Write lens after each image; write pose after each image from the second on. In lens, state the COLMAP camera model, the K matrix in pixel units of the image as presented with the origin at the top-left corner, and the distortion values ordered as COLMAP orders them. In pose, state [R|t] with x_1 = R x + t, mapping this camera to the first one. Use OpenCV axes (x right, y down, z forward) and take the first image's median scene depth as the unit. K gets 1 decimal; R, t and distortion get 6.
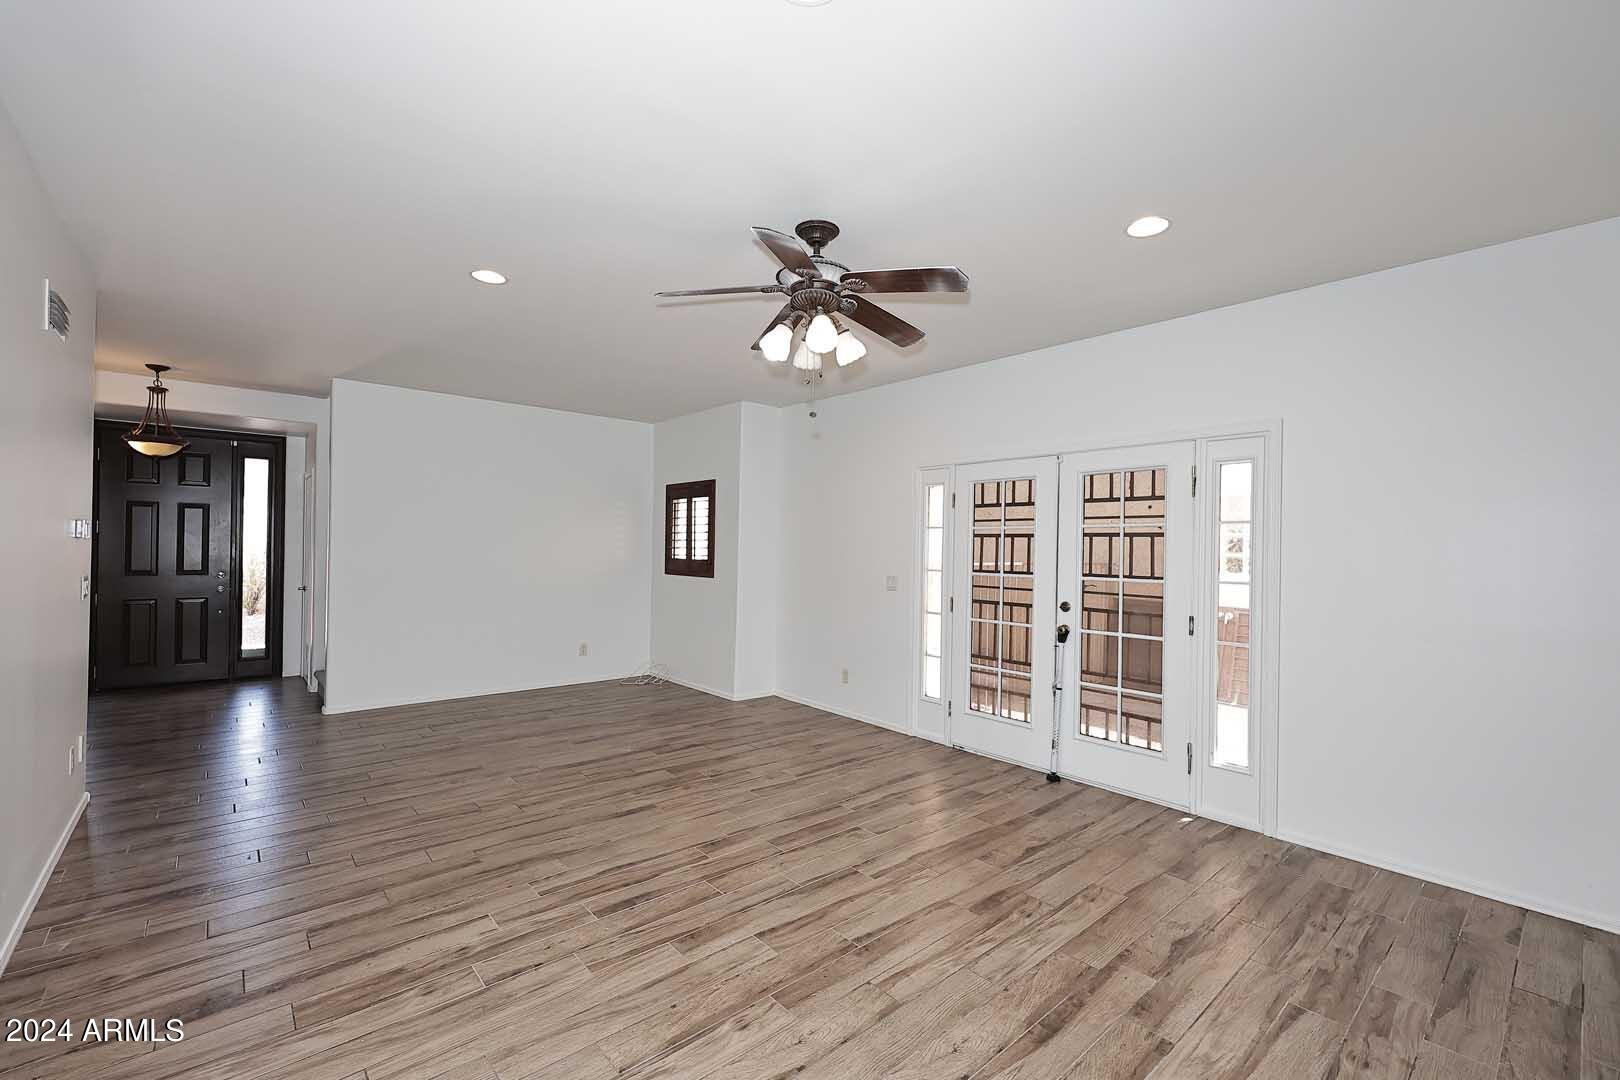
lens RADIAL K [[682.2, 0, 818.6], [0, 682.2, 548.9], [0, 0, 1]] dist [0.002724, 0.000208]
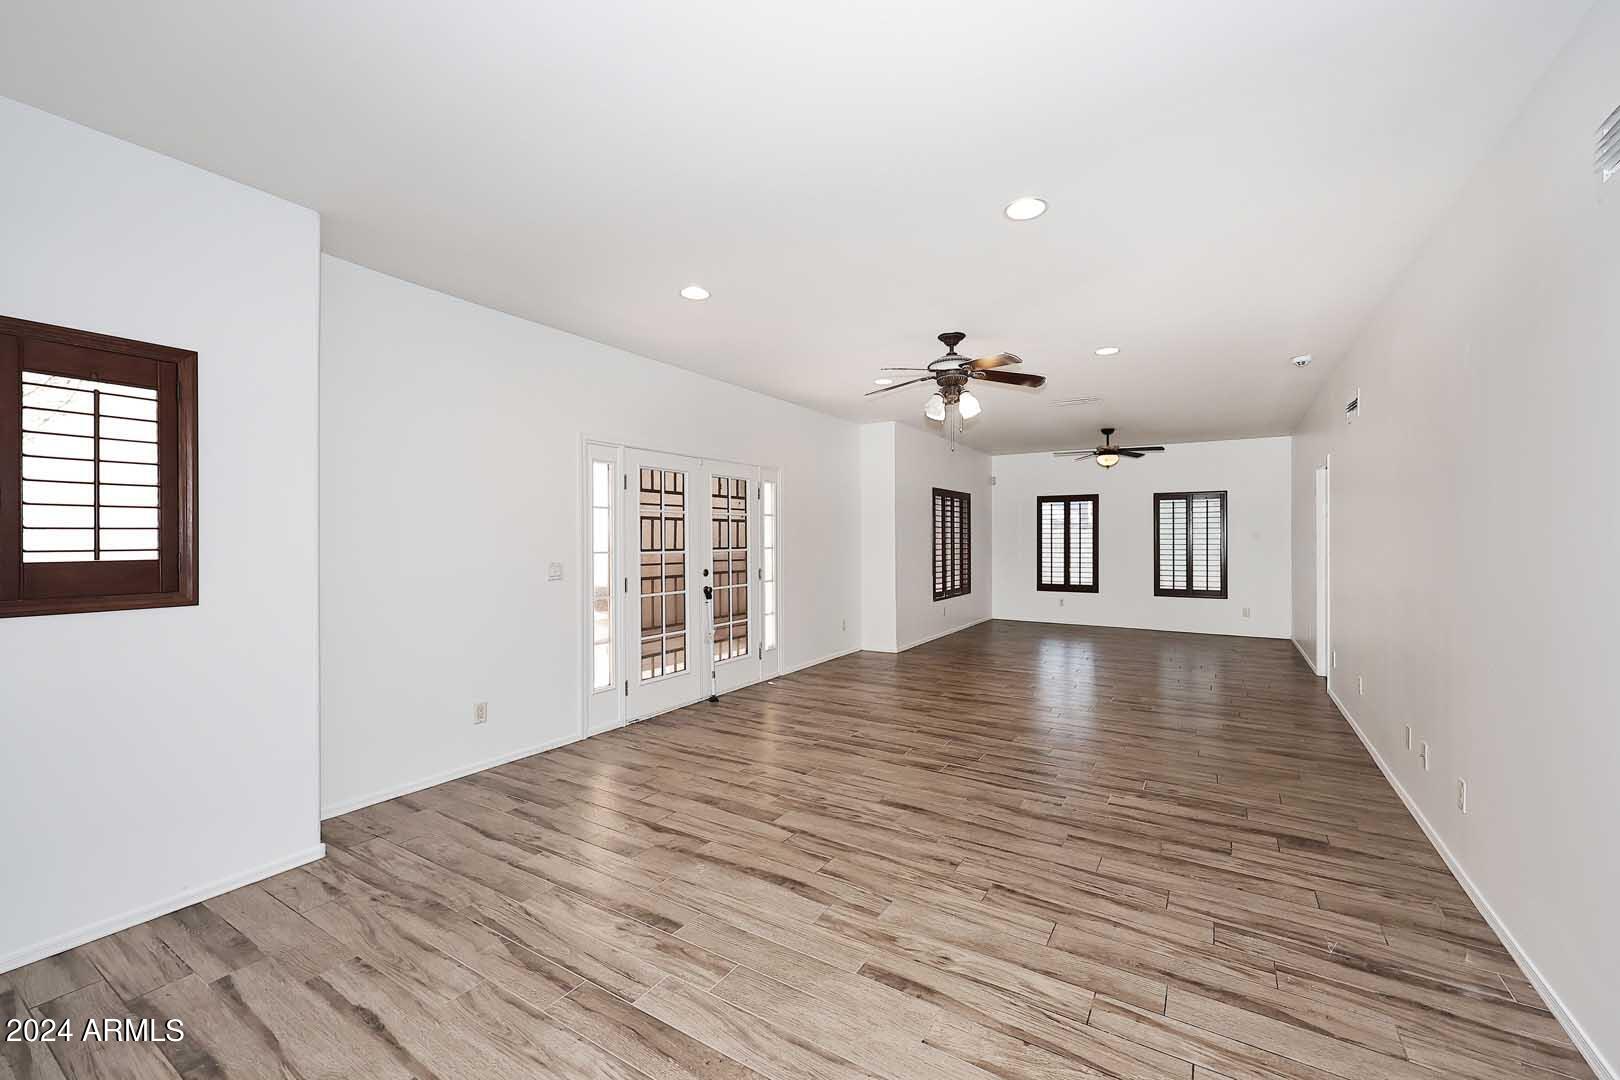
lens RADIAL K [[653.4, 0, 815.8], [0, 653.4, 540.5], [0, 0, 1]] dist [0.000965, 0.000377]
pose [[-0.290834, -0.018591, 0.956593, -1.012666], [-0.002541, 0.999823, 0.018659, -0.003725], [-0.956770, 0.002996, -0.290829, 1.266610]]
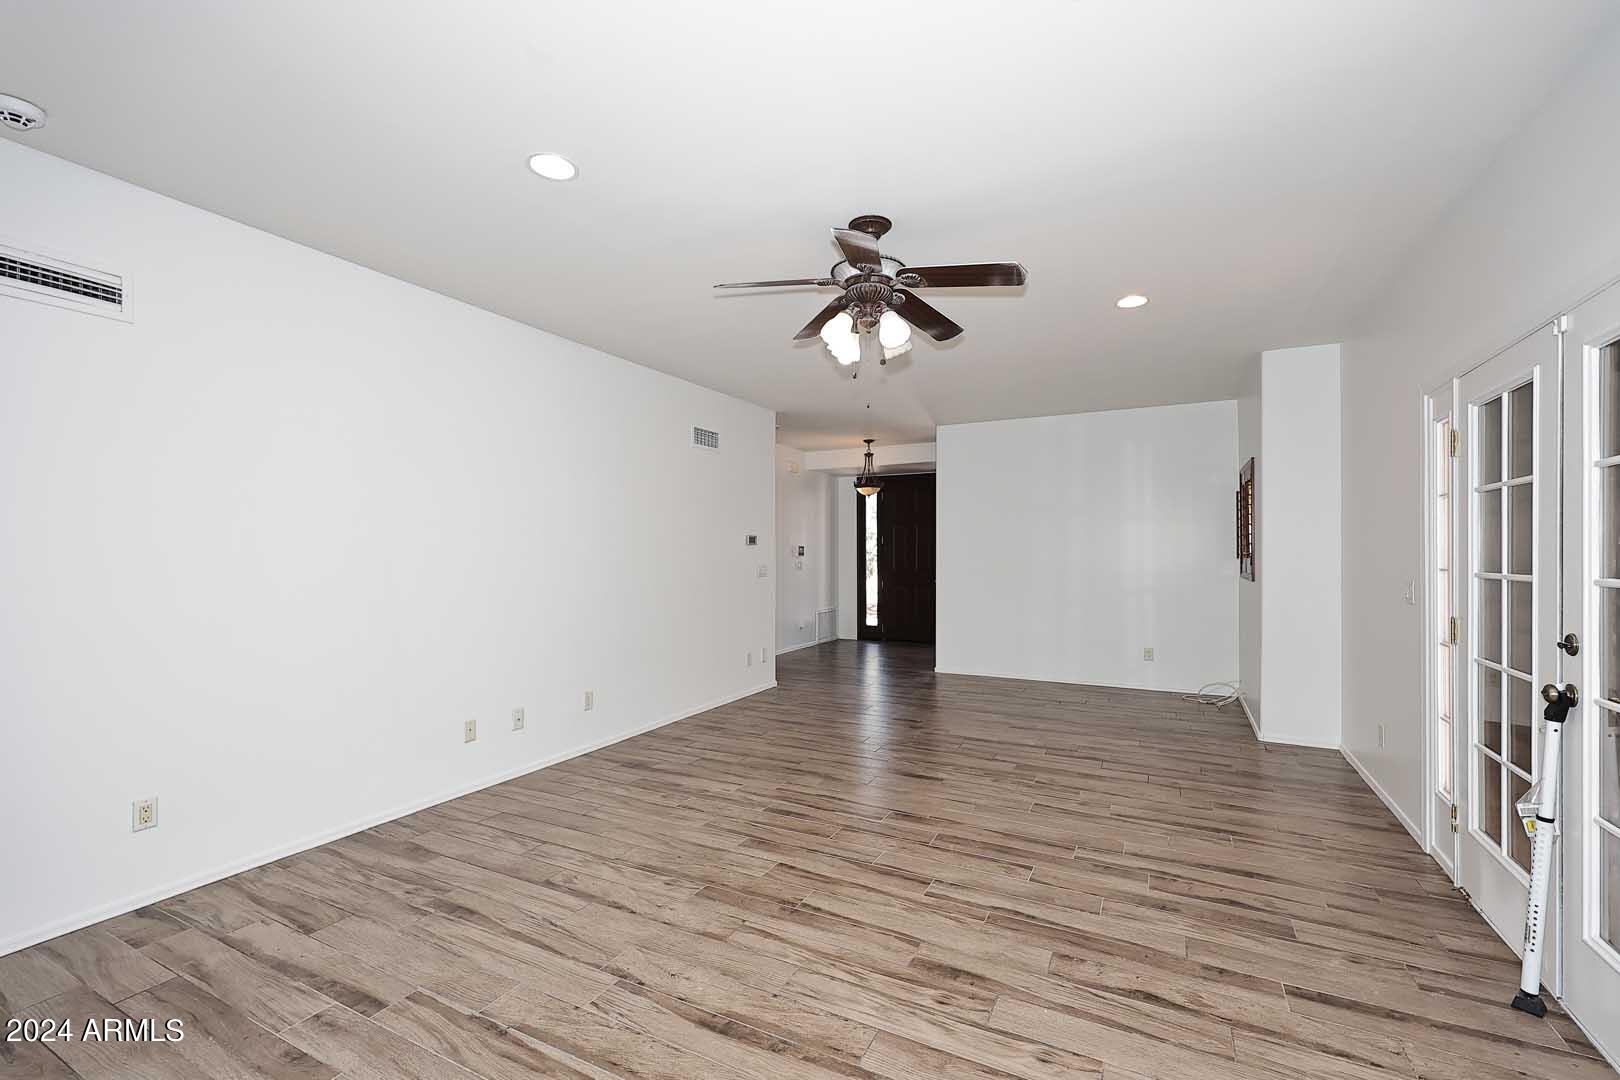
lens RADIAL K [[682.2, 0, 818.6], [0, 682.2, 548.9], [0, 0, 1]] dist [0.002724, 0.000208]
pose [[0.365550, -0.020639, -0.930563, 0.656272], [0.006871, 0.999787, -0.019475, 0.028573], [0.930766, 0.000725, 0.365614, 0.396045]]
